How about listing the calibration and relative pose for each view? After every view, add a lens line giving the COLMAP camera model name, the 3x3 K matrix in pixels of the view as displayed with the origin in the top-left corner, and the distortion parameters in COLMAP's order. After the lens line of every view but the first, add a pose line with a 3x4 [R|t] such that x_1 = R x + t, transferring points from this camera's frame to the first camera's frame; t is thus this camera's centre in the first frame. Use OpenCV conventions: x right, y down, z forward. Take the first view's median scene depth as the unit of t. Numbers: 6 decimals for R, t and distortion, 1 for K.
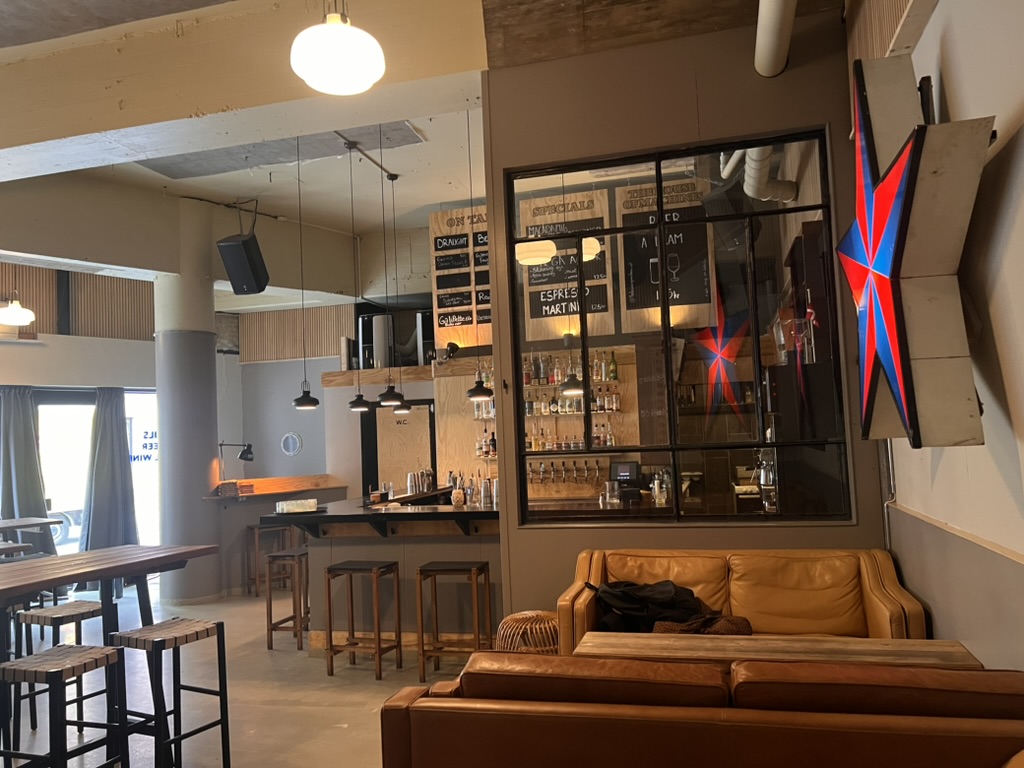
lens RADIAL K [[761.2, 0, 514.6], [0, 761.2, 396.5], [0, 0, 1]] dist [0.079863, -0.122010]
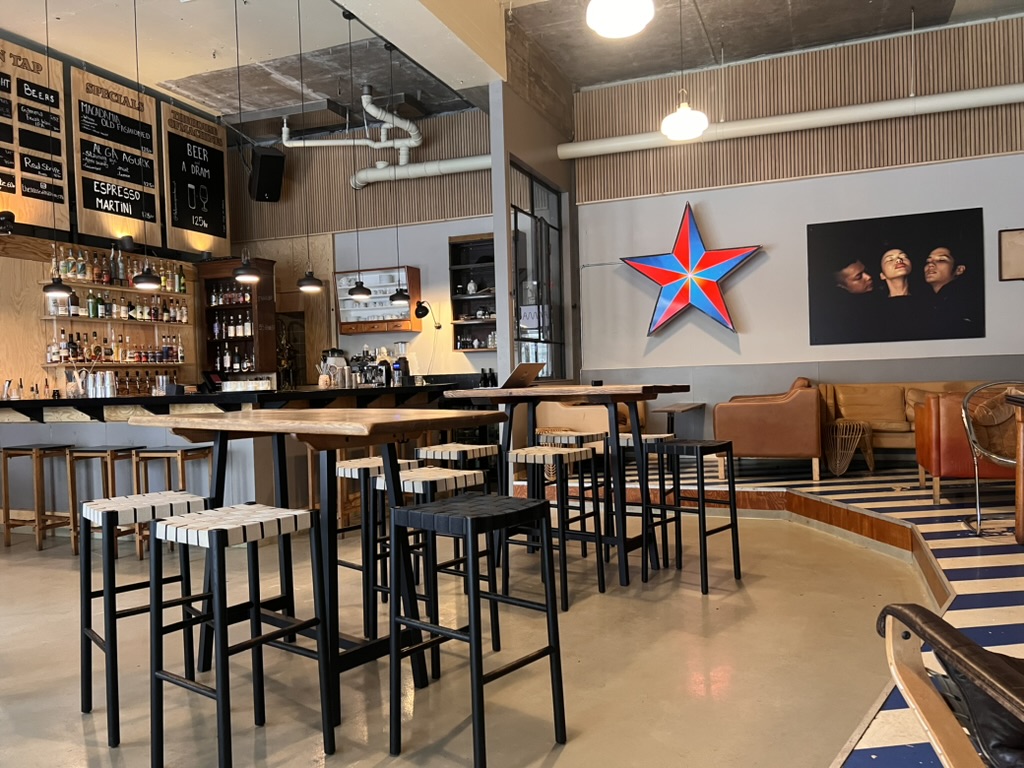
lens RADIAL K [[774.5, 0, 511.9], [0, 774.5, 388.0], [0, 0, 1]] dist [0.053040, -0.061944]
pose [[0.116844, 0.025166, 0.992831, -0.804279], [-0.027497, 0.999378, -0.022096, 0.109360], [-0.992770, -0.024719, 0.117463, 0.408431]]
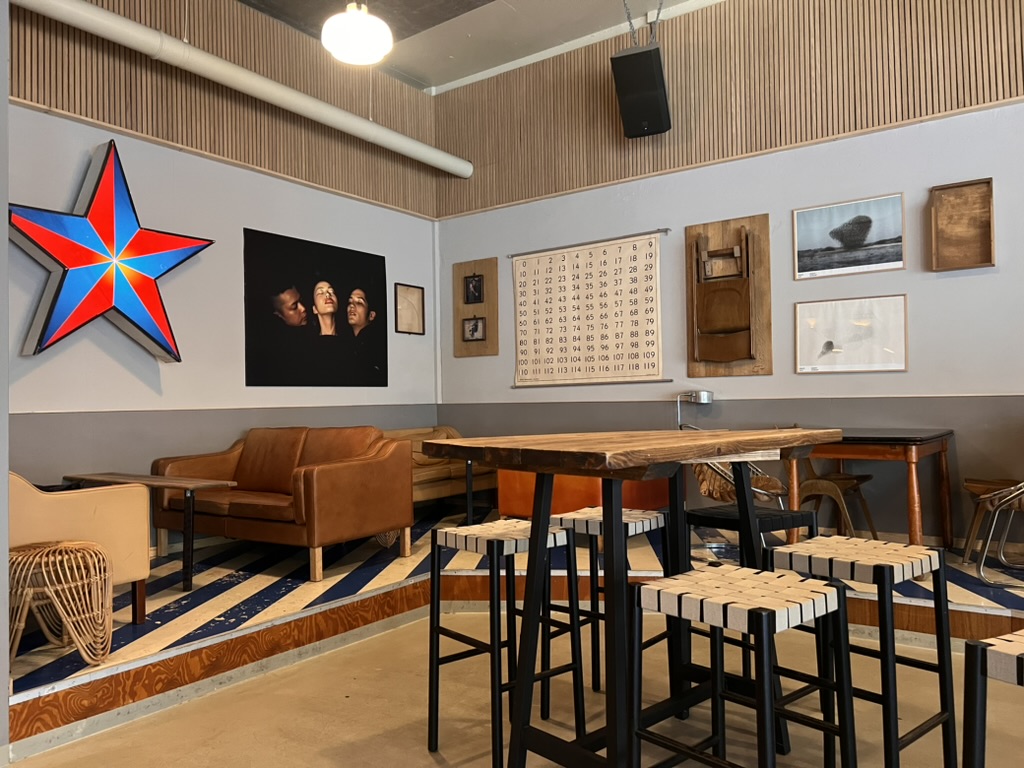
lens RADIAL K [[765.6, 0, 508.7], [0, 765.6, 391.1], [0, 0, 1]] dist [0.060836, -0.072684]
pose [[-0.935455, 0.067883, 0.346865, -0.312202], [0.042021, 0.995783, -0.081554, 0.099630], [-0.350938, -0.061715, -0.934363, 0.727231]]
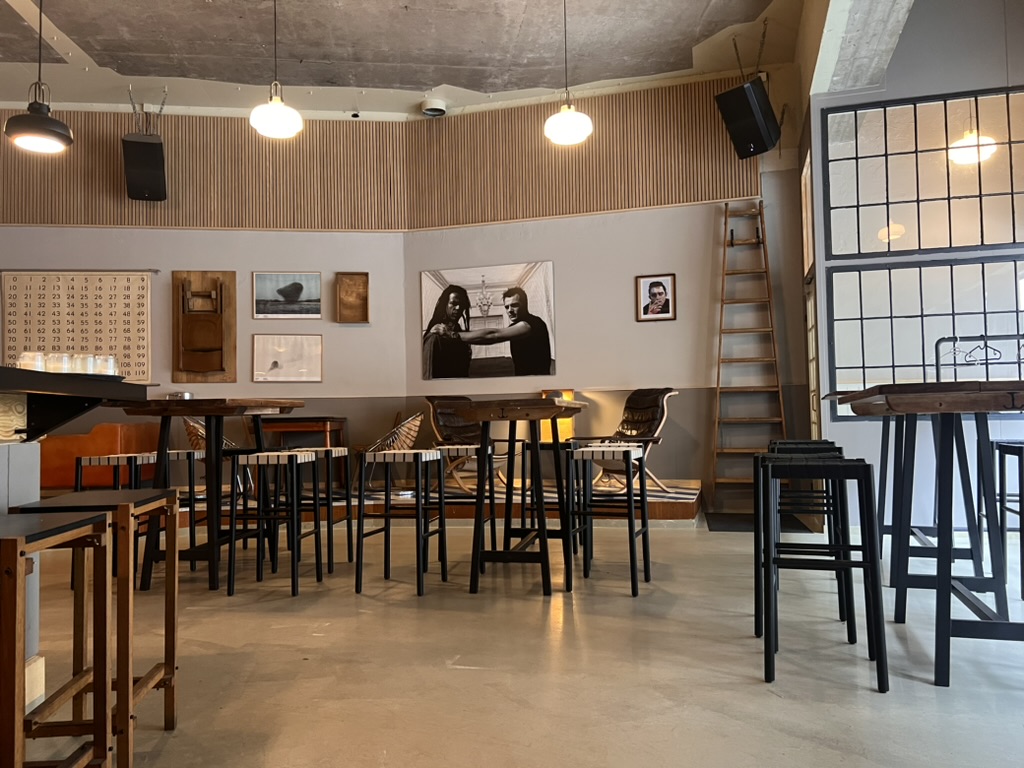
lens RADIAL K [[762.1, 0, 505.8], [0, 762.1, 383.9], [0, 0, 1]] dist [0.058845, -0.044850]
pose [[-0.929426, 0.044280, -0.366341, -0.256275], [0.077303, 0.994110, -0.075963, 0.141677], [0.360819, -0.098922, -0.927375, 1.036581]]
